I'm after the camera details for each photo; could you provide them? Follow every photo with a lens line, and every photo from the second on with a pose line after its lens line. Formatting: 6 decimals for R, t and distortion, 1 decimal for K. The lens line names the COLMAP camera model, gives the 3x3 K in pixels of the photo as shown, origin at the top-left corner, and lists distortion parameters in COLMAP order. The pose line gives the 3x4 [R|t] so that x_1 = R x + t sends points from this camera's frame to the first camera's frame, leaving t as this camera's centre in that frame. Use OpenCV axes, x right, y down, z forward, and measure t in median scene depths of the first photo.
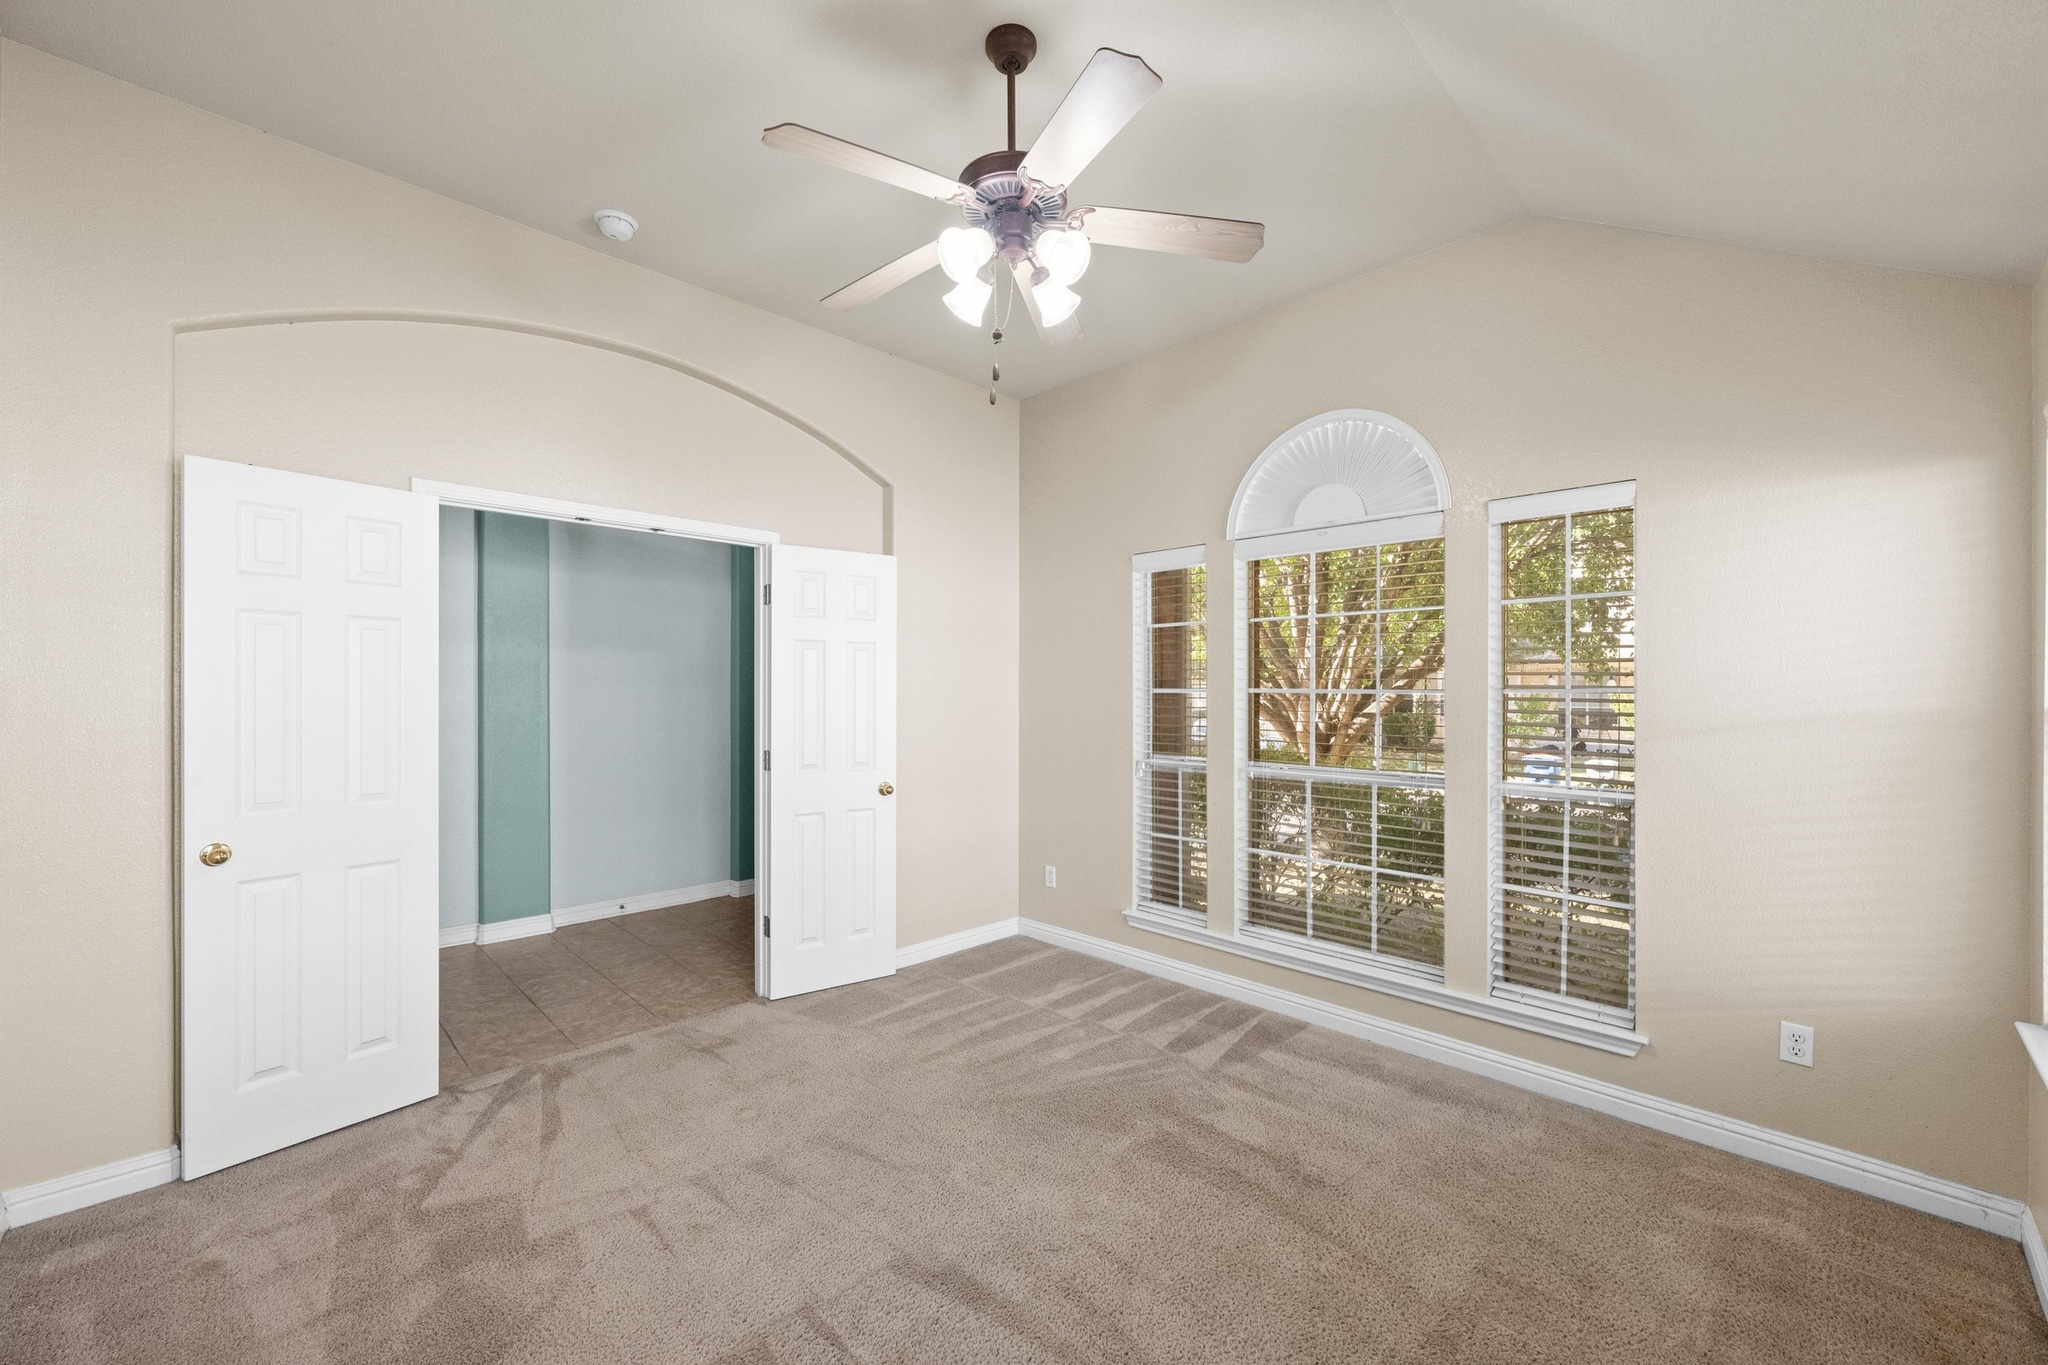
lens RADIAL K [[811.7, 0, 1032.2], [0, 811.7, 683.9], [0, 0, 1]] dist [-0.000770, 0.000805]
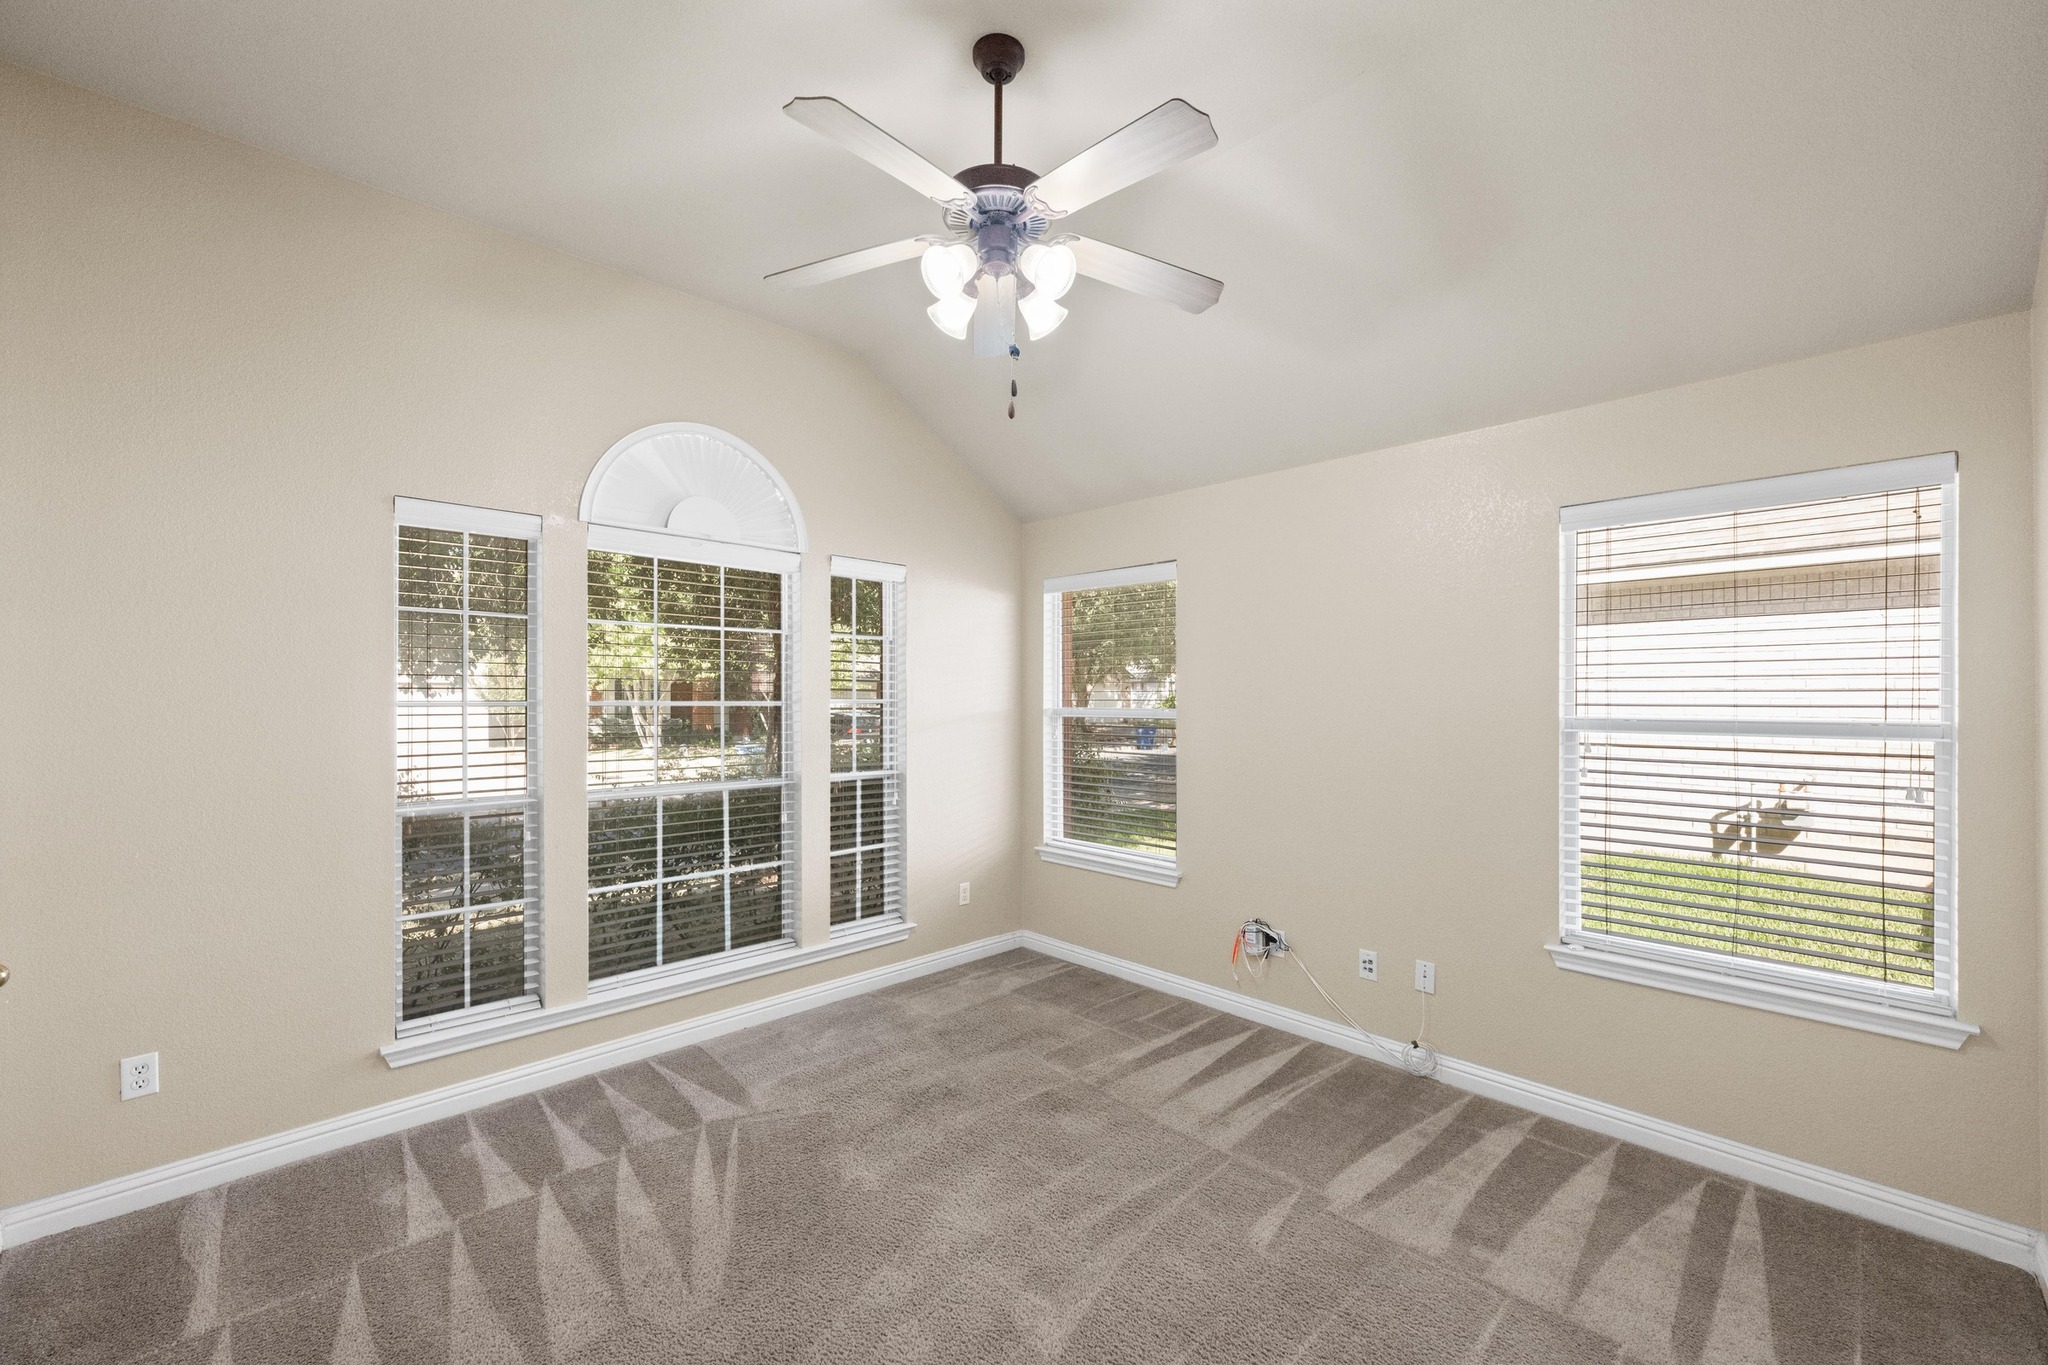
lens RADIAL K [[811.7, 0, 1026.1], [0, 811.7, 696.8], [0, 0, 1]] dist [-0.000770, 0.000805]
pose [[0.010050, -0.000322, 0.999949, -0.592708], [-0.010033, 0.999950, 0.000422, -0.004364], [-0.999899, -0.010037, 0.010046, 0.558256]]
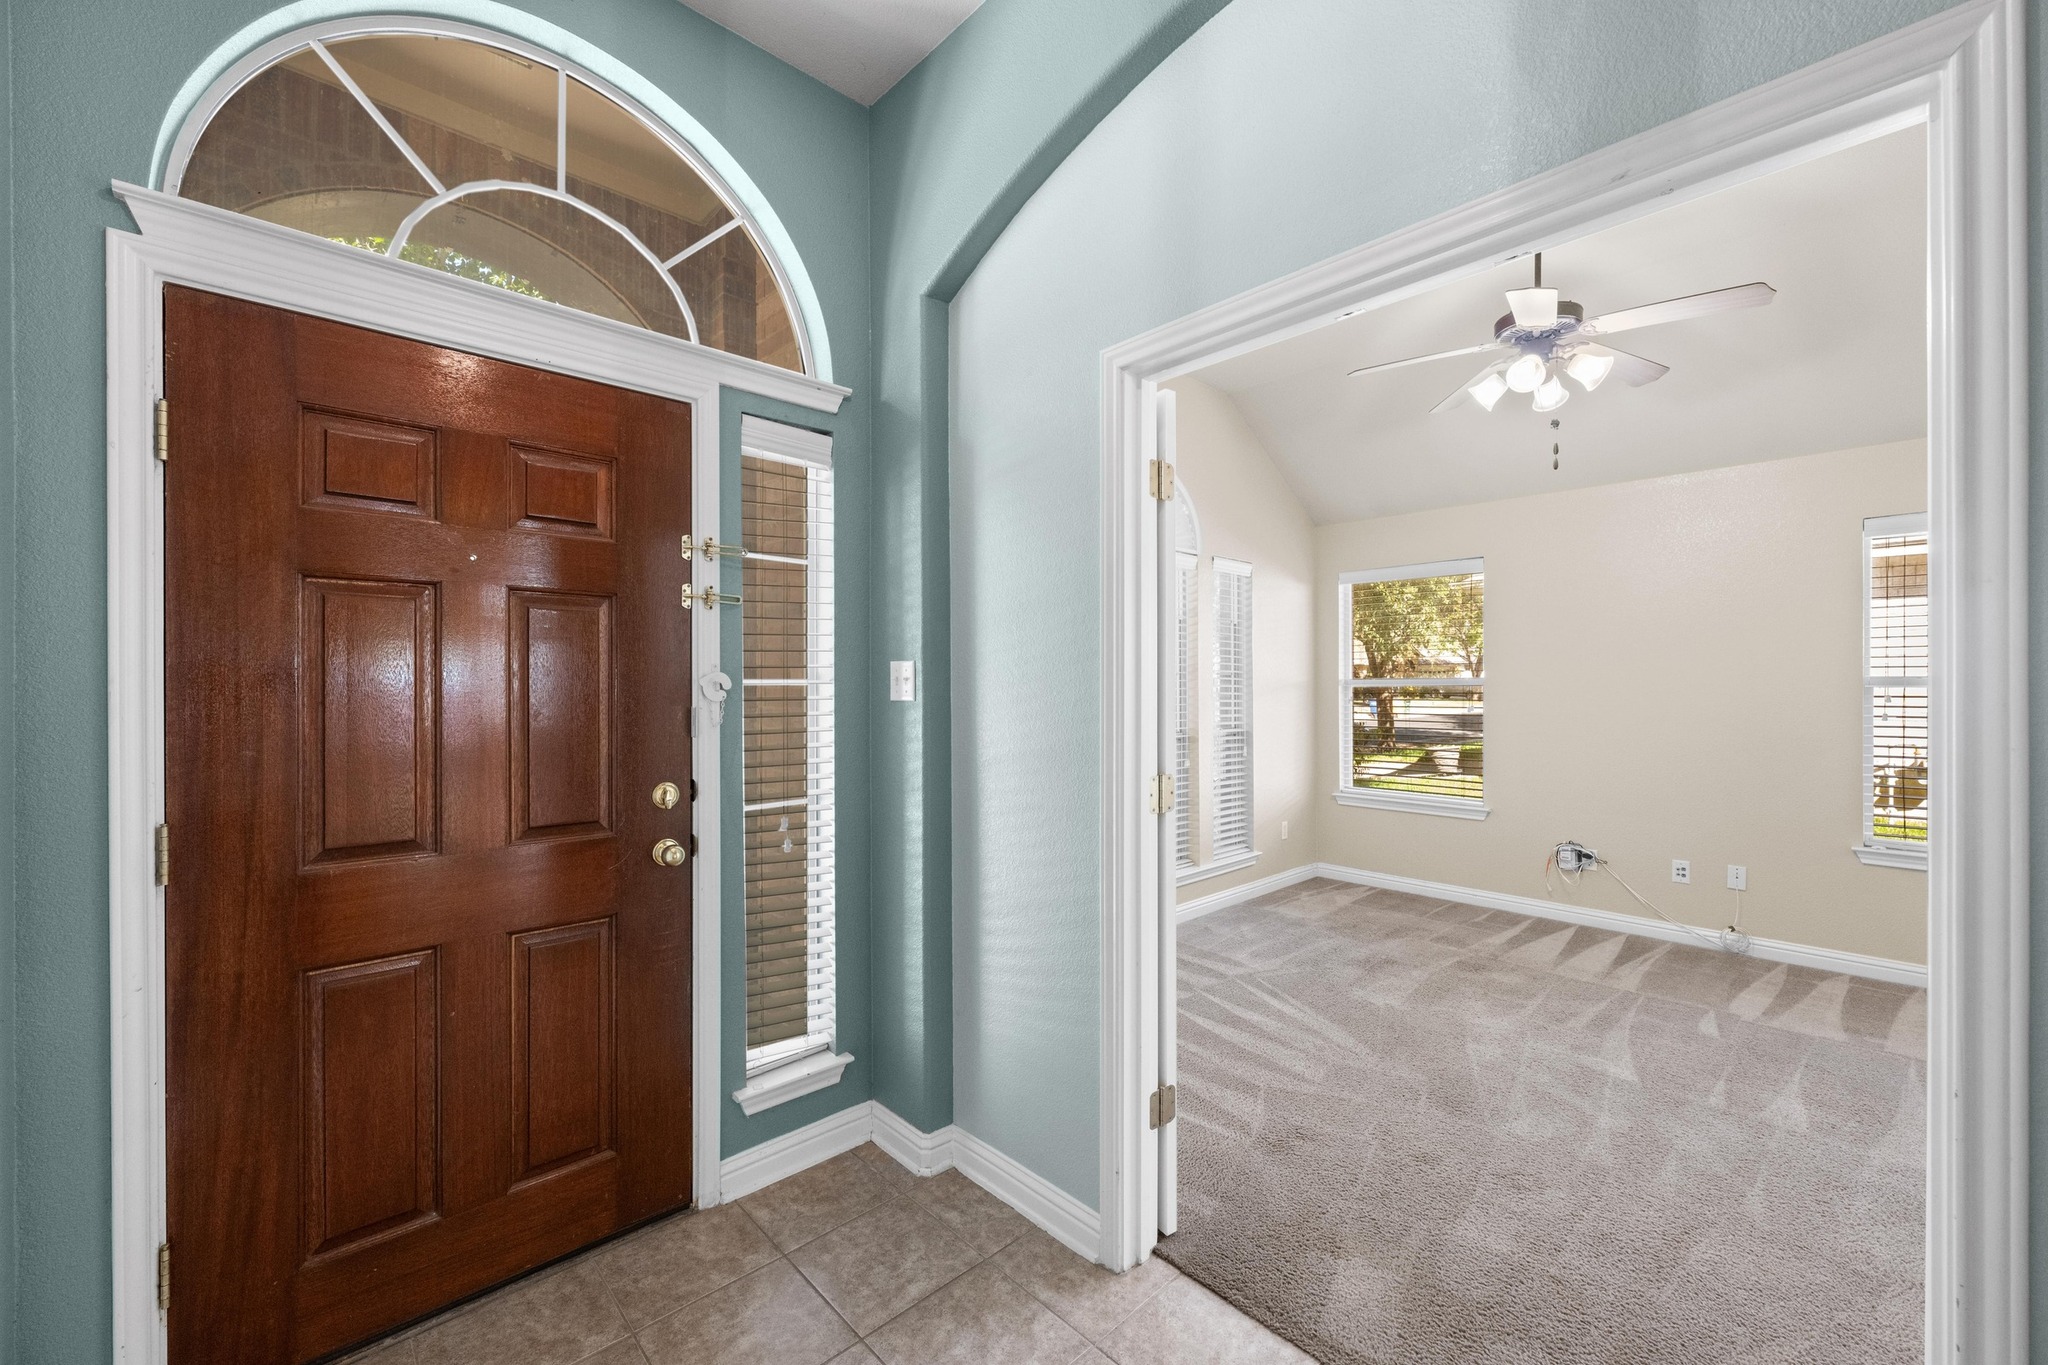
lens RADIAL K [[811.7, 0, 1021.6], [0, 811.7, 687.0], [0, 0, 1]] dist [-0.000770, 0.000805]
pose [[0.030521, -0.005869, 0.999517, -0.878634], [-0.004132, 0.999973, 0.005998, 0.022620], [-0.999526, -0.004313, 0.030496, 1.097518]]
